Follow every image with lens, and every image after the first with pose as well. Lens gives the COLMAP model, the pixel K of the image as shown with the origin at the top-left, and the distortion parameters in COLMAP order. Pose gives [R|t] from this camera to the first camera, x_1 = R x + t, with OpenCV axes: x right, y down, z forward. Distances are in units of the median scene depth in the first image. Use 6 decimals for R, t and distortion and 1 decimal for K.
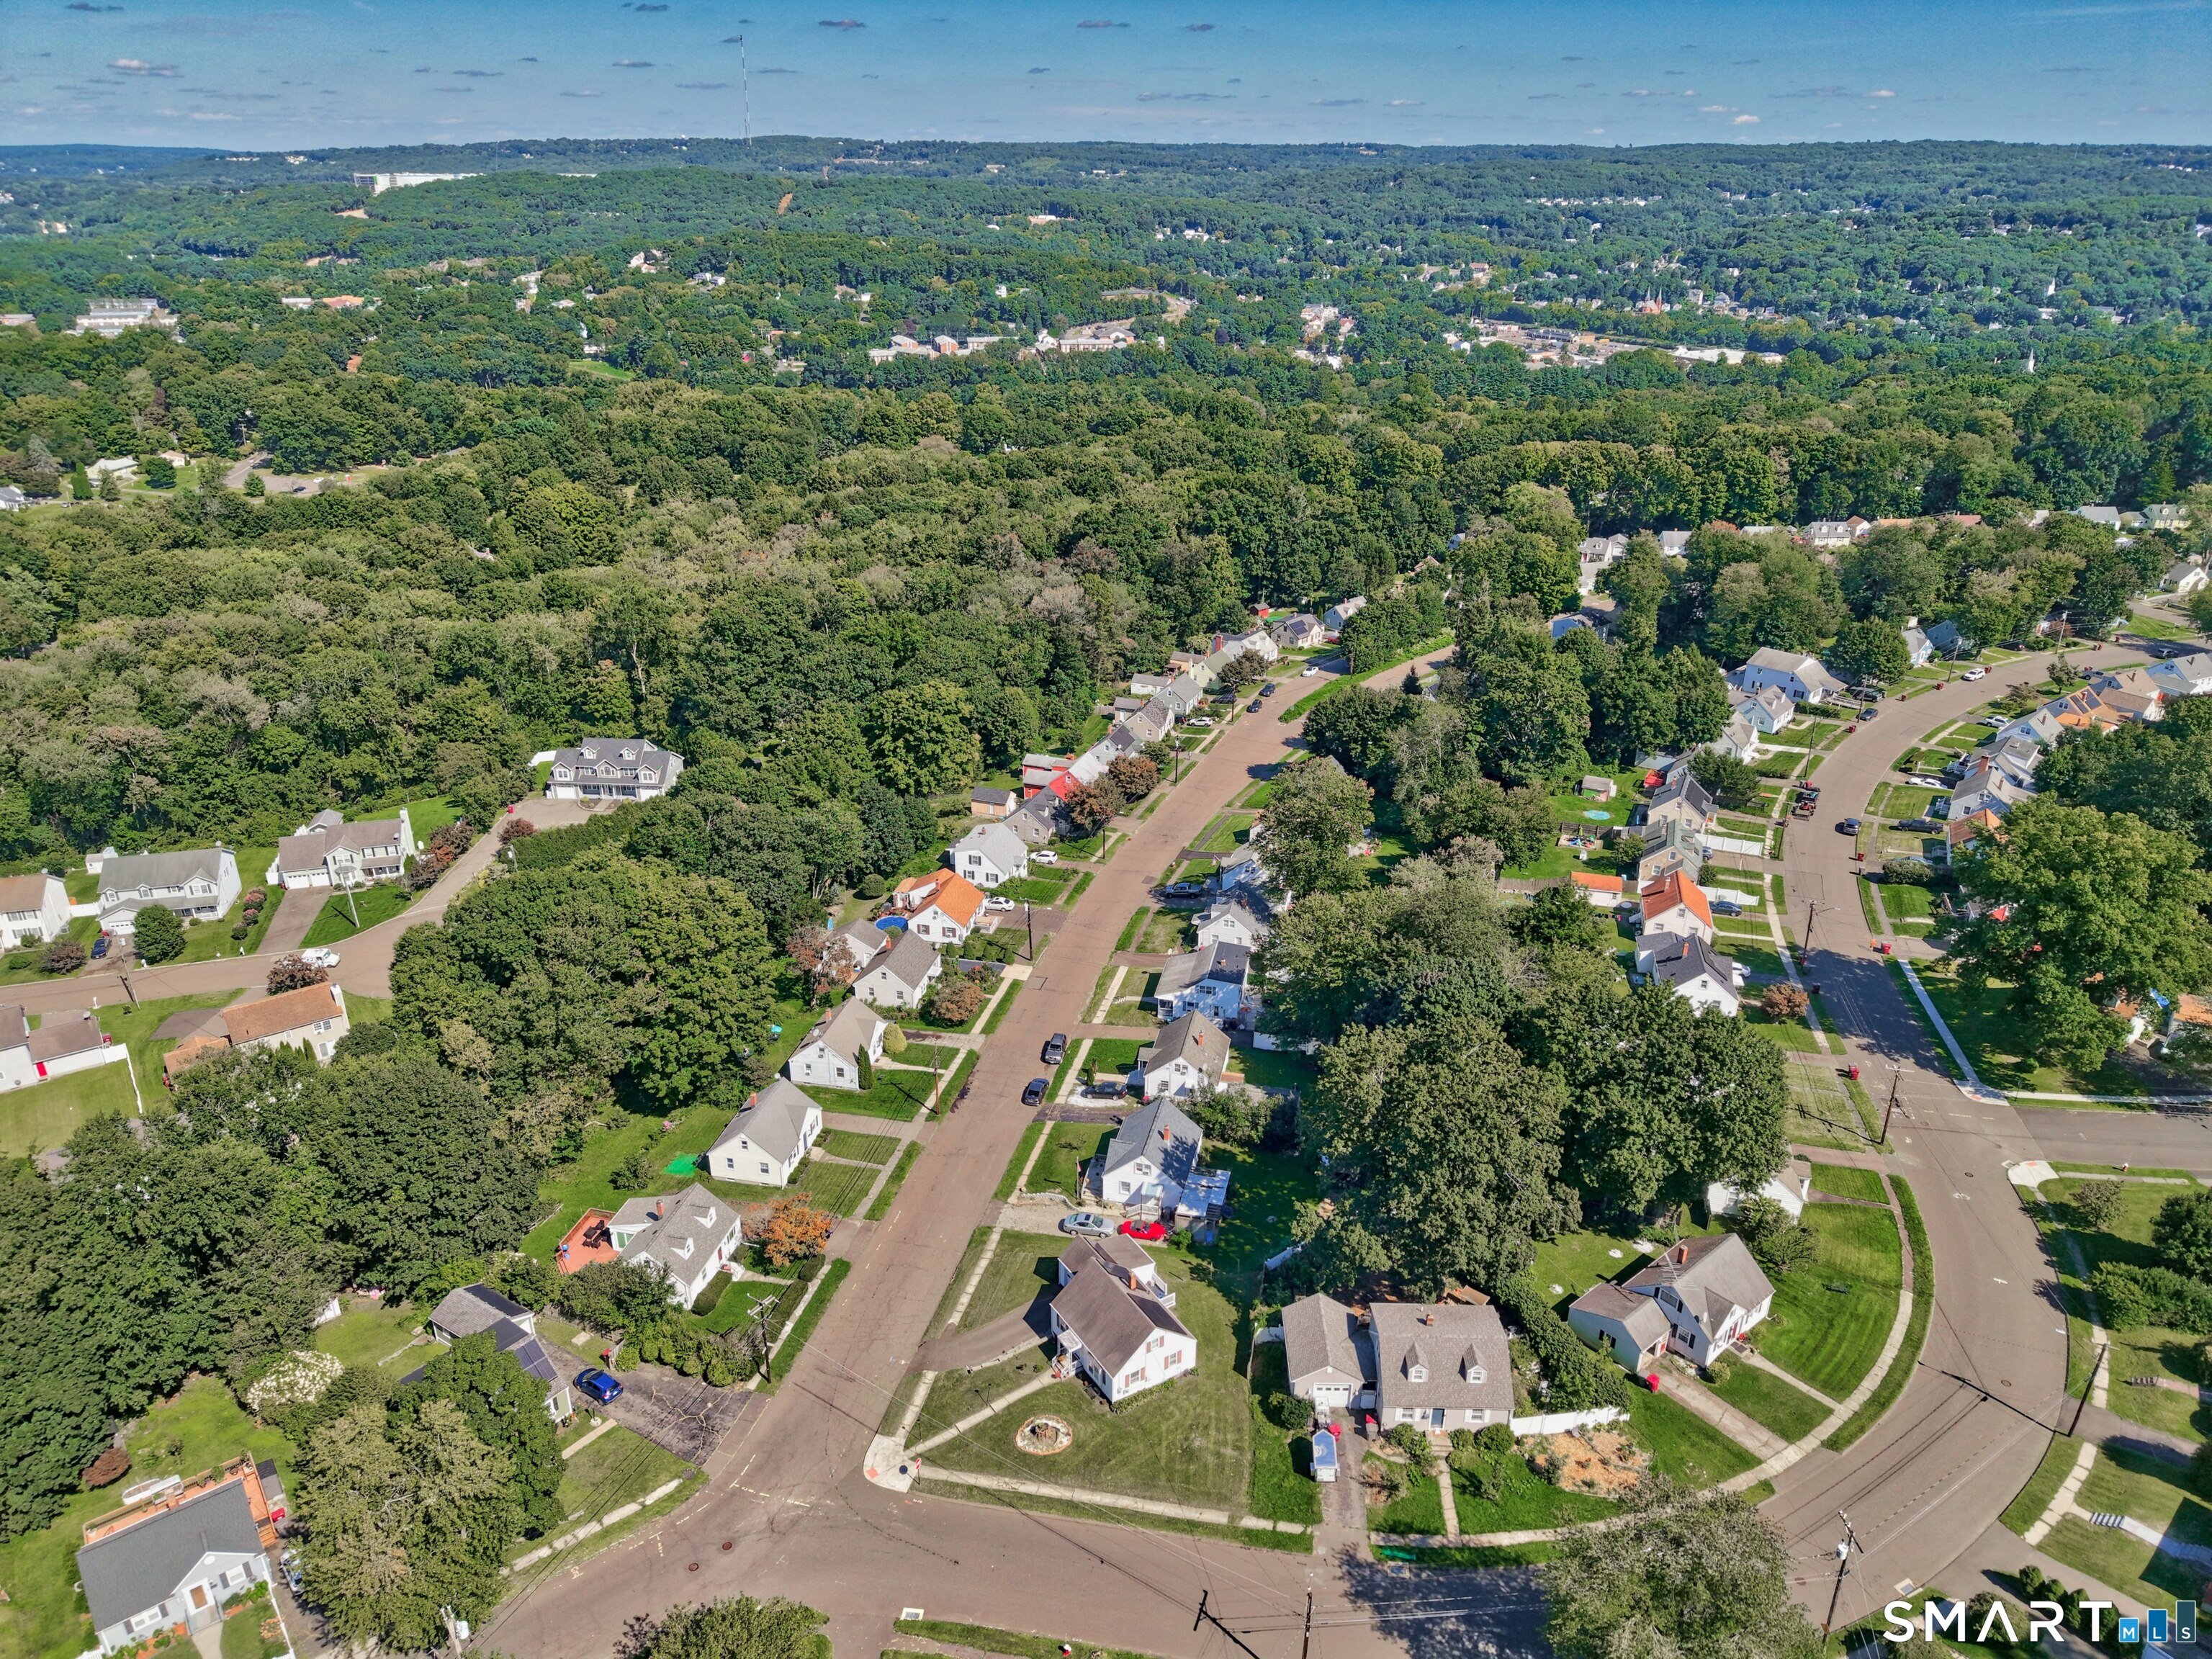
lens RADIAL K [[1480.0, 0, 1106.0], [0, 1480.0, 829.5], [0, 0, 1]] dist [0.033760, -0.028528]
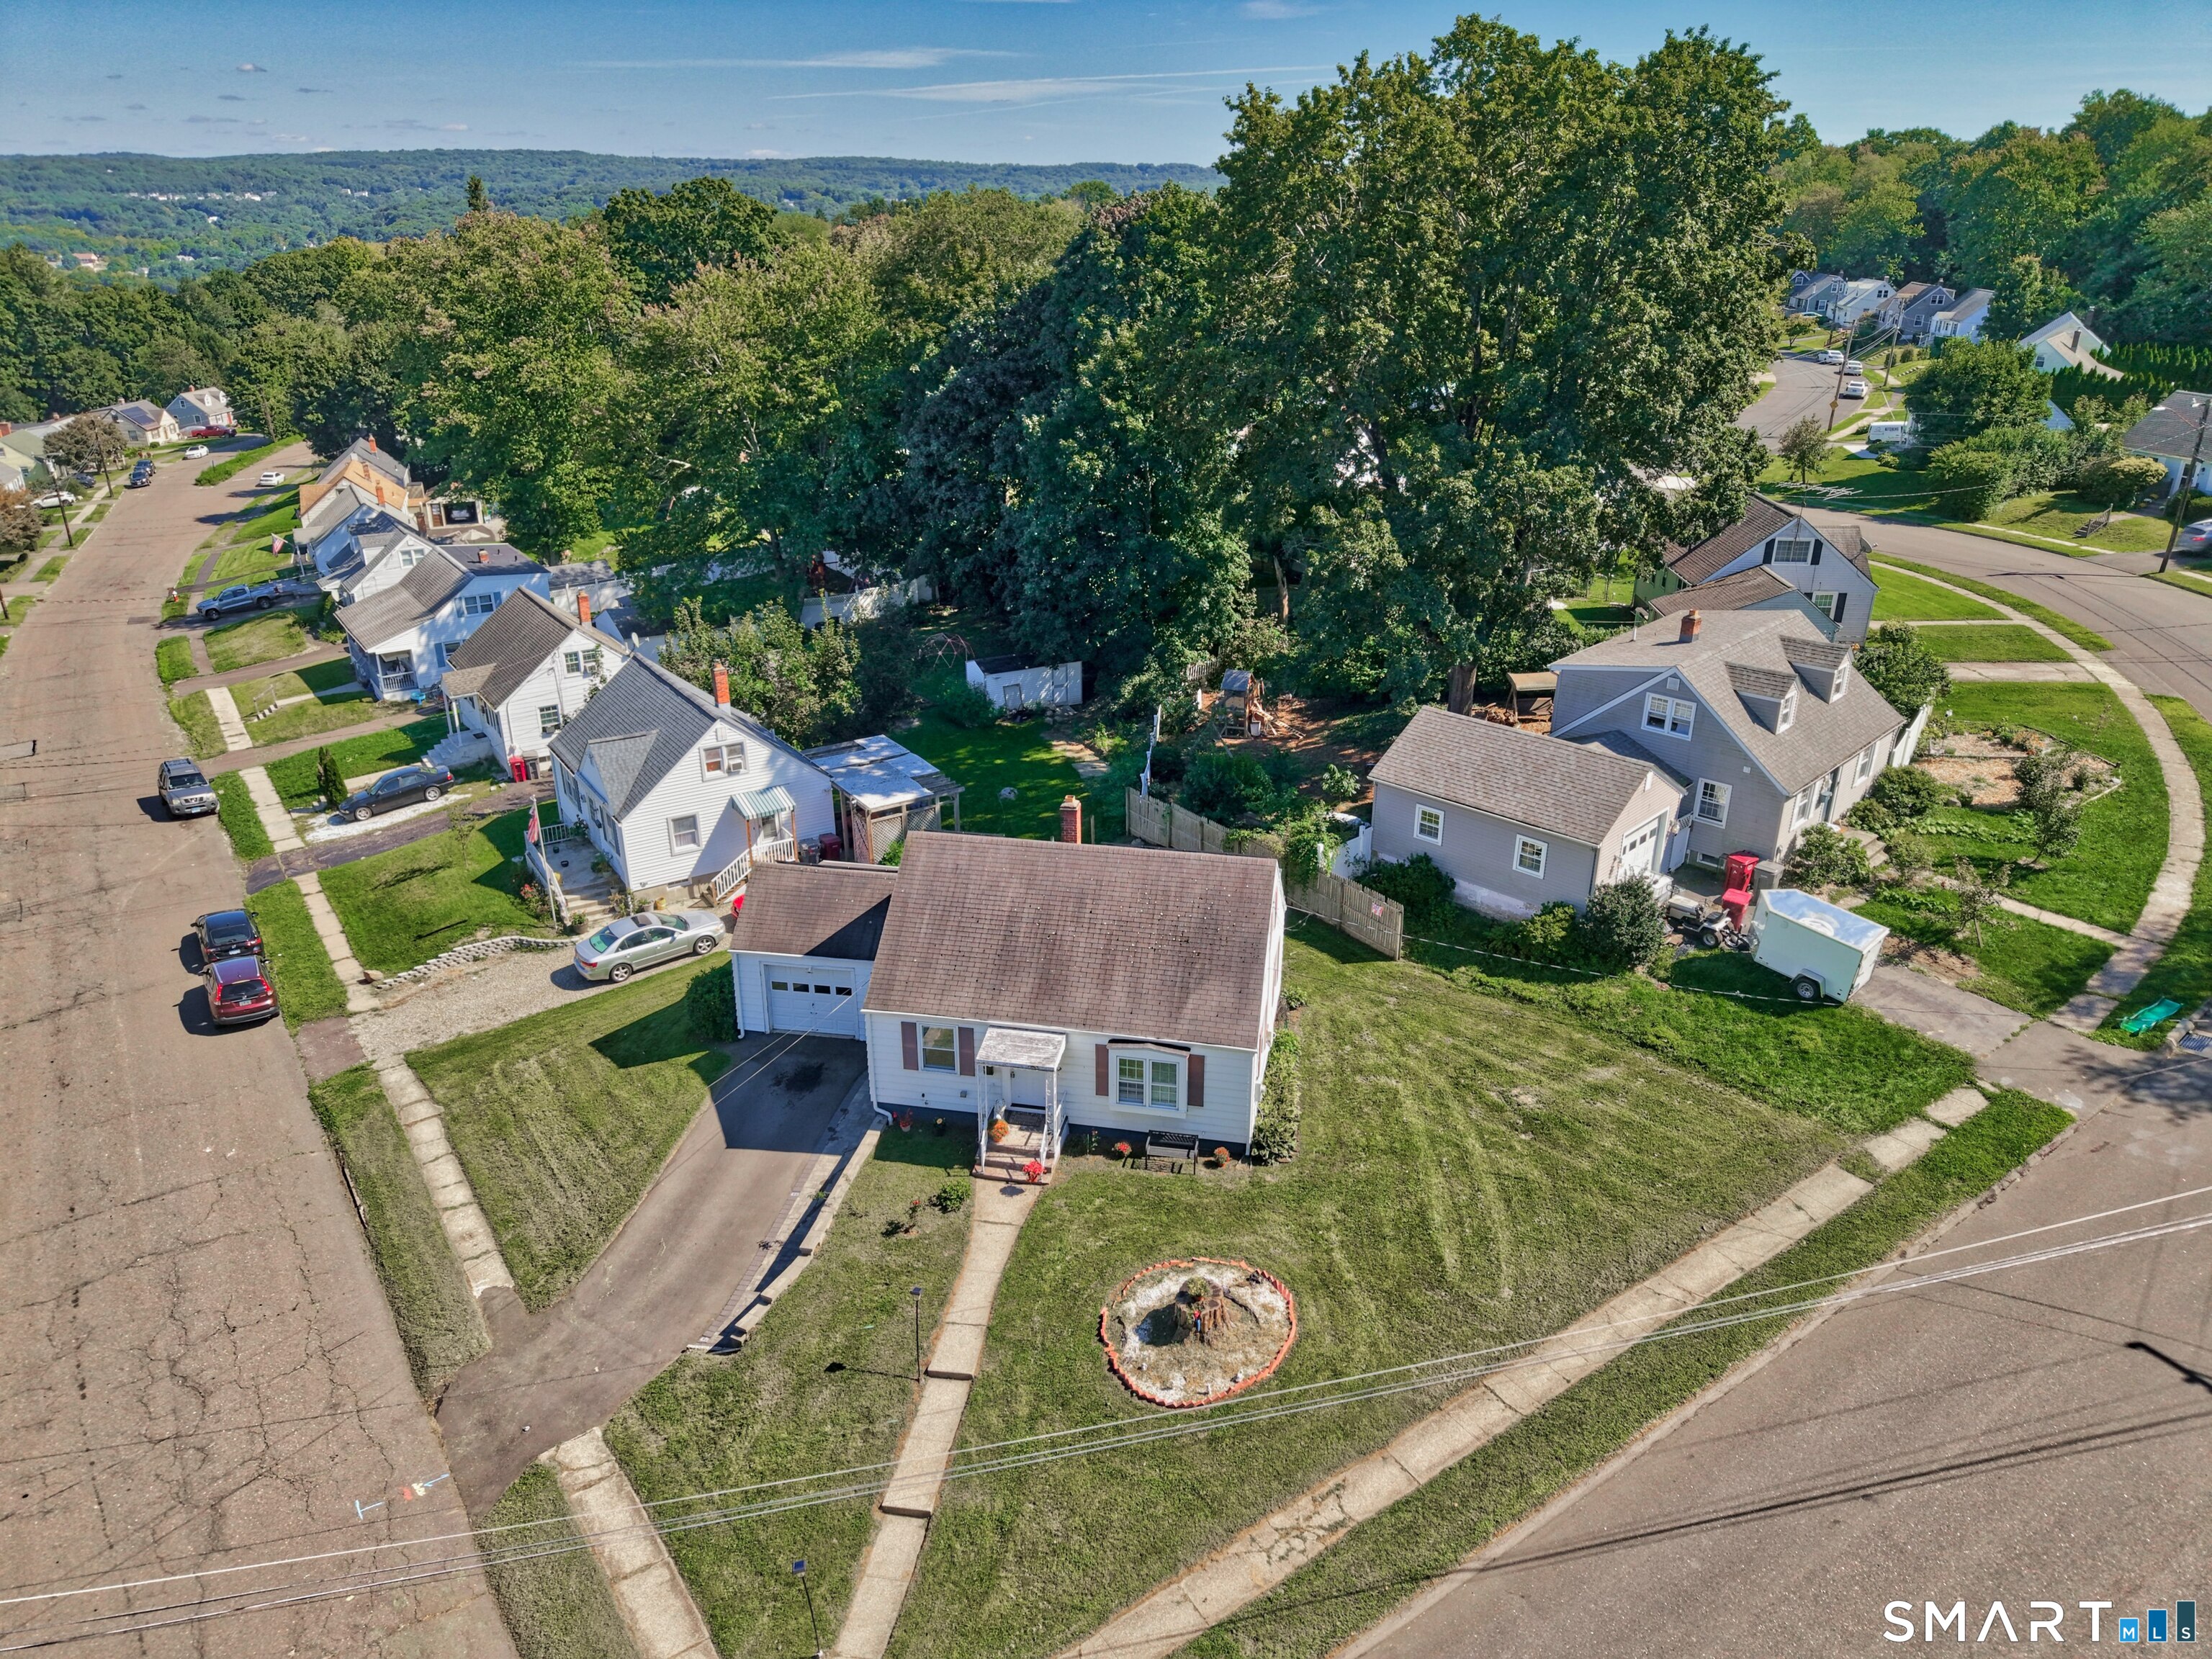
lens RADIAL K [[1480.0, 0, 1106.0], [0, 1480.0, 829.5], [0, 0, 1]] dist [0.033760, -0.028528]
pose [[0.685349, -0.290063, 0.667952, -0.178975], [0.302314, 0.947800, 0.101401, 0.253492], [-0.662498, 0.132437, 0.737263, 0.700182]]
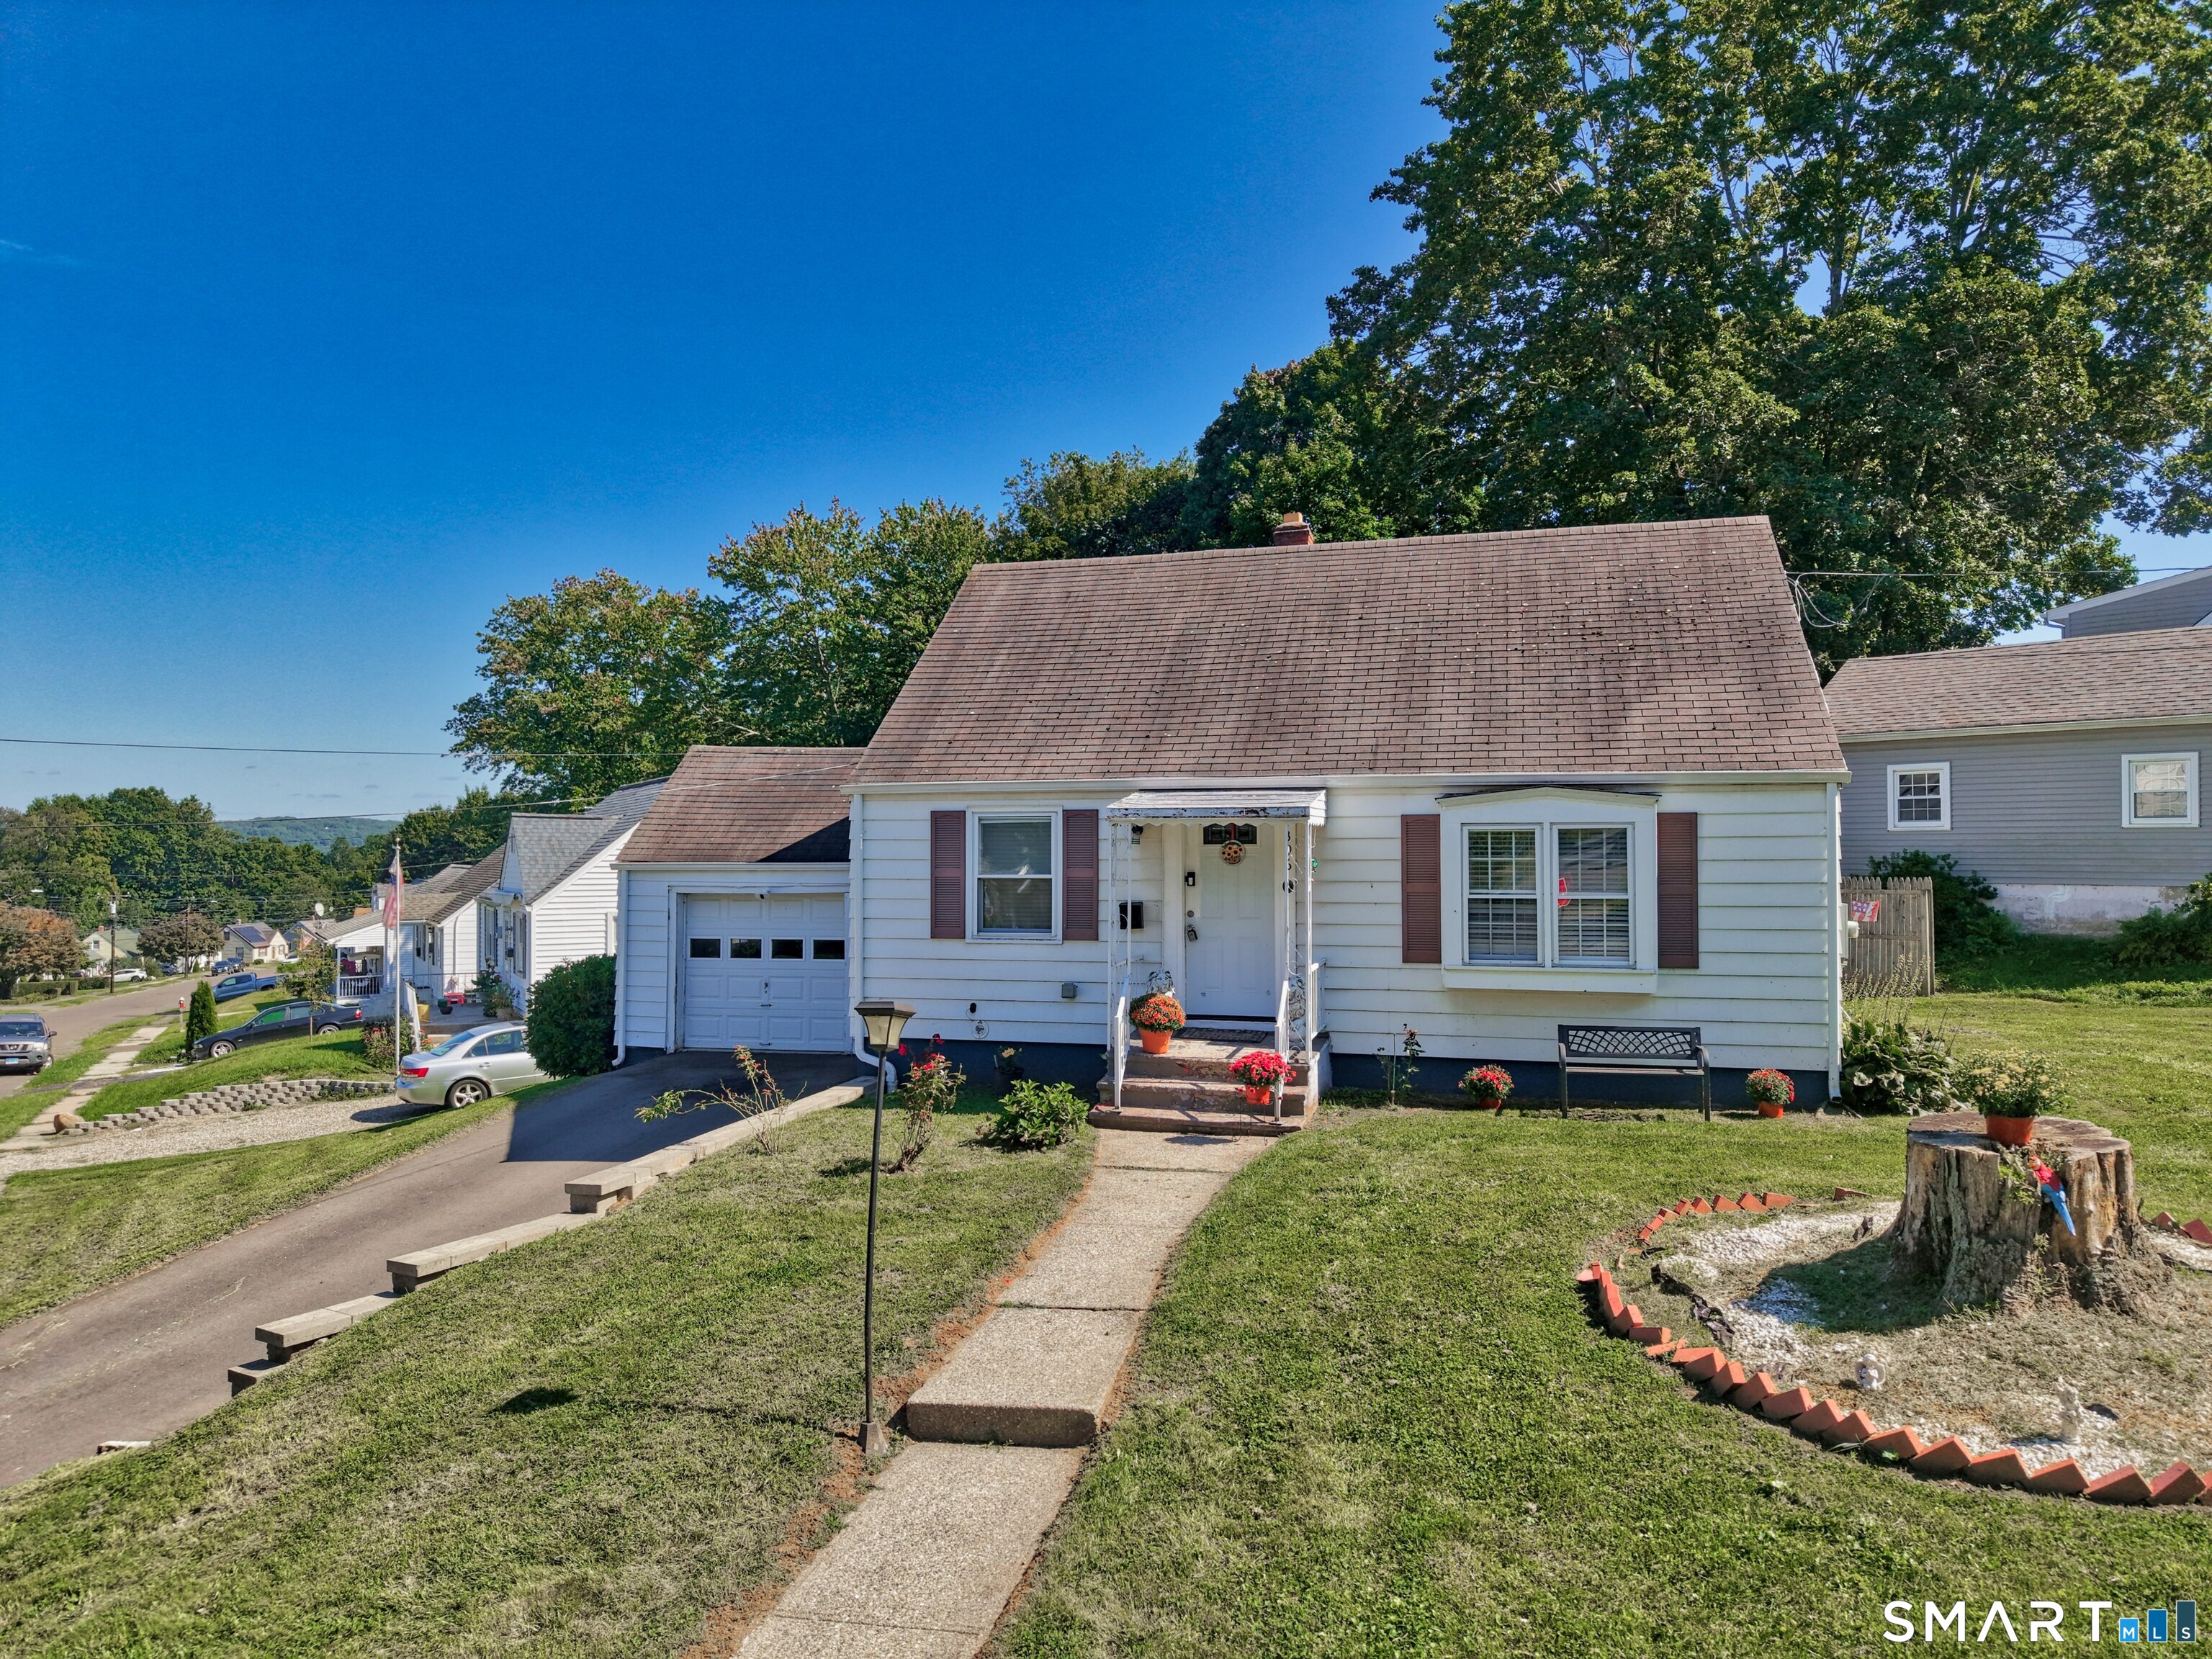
lens RADIAL K [[1493.6, 0, 1106.0], [0, 1493.6, 829.5], [0, 0, 1]] dist [0.006679, -0.000782]
pose [[0.733909, 0.001653, 0.679245, -0.101394], [0.286310, 0.906068, -0.311556, 0.346690], [-0.615957, 0.423129, 0.664499, 0.847321]]
